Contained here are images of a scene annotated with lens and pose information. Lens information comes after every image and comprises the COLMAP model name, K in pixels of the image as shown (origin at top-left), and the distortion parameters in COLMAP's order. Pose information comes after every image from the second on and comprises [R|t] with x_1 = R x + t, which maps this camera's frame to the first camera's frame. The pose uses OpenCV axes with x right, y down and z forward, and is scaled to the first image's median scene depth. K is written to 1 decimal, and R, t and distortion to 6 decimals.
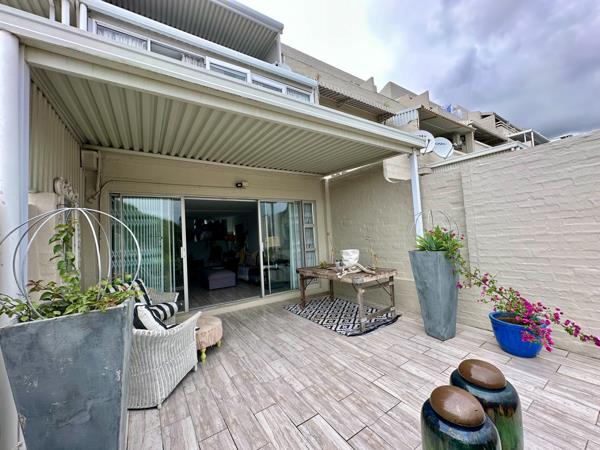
lens RADIAL K [[237.9, 0, 301.1], [0, 237.9, 225.3], [0, 0, 1]] dist [-0.001611, 0.000110]
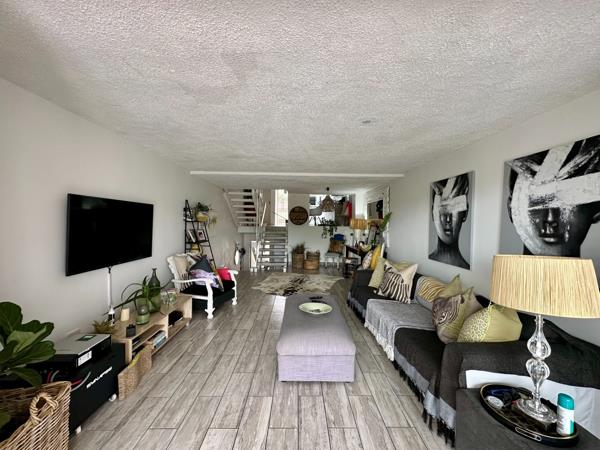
lens RADIAL K [[237.8, 0, 299.2], [0, 237.8, 224.6], [0, 0, 1]] dist [0.001526, 0.000105]
pose [[0.847647, 0.063897, -0.526699, -0.329018], [-0.022411, 0.996147, 0.084782, 0.017765], [0.530087, -0.060062, 0.845813, 1.261500]]
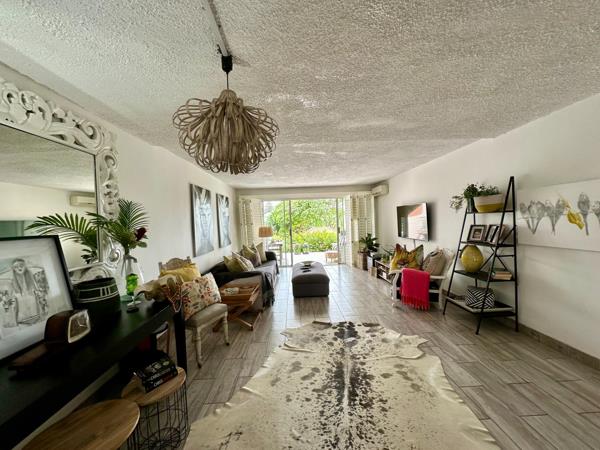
lens RADIAL K [[237.8, 0, 299.2], [0, 237.8, 224.6], [0, 0, 1]] dist [0.001526, 0.000105]
pose [[-0.848034, 0.073483, 0.524822, -1.418072], [0.048660, 0.996953, -0.060962, 0.194545], [-0.527703, -0.026160, -0.849026, 3.203802]]
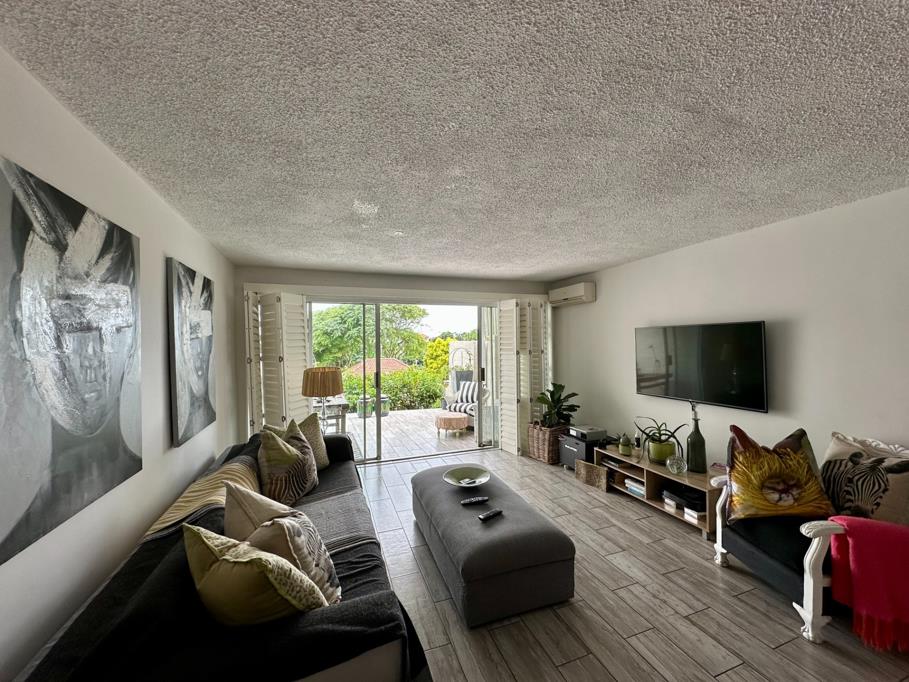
lens RADIAL K [[366.5, 0, 454.5], [0, 366.5, 341.0], [0, 0, 1]] dist [0.000403, 0.000241]
pose [[-0.971131, 0.065072, 0.229500, -0.844099], [0.047914, 0.995678, -0.079565, 0.109714], [-0.233685, -0.066272, -0.970051, 2.719298]]
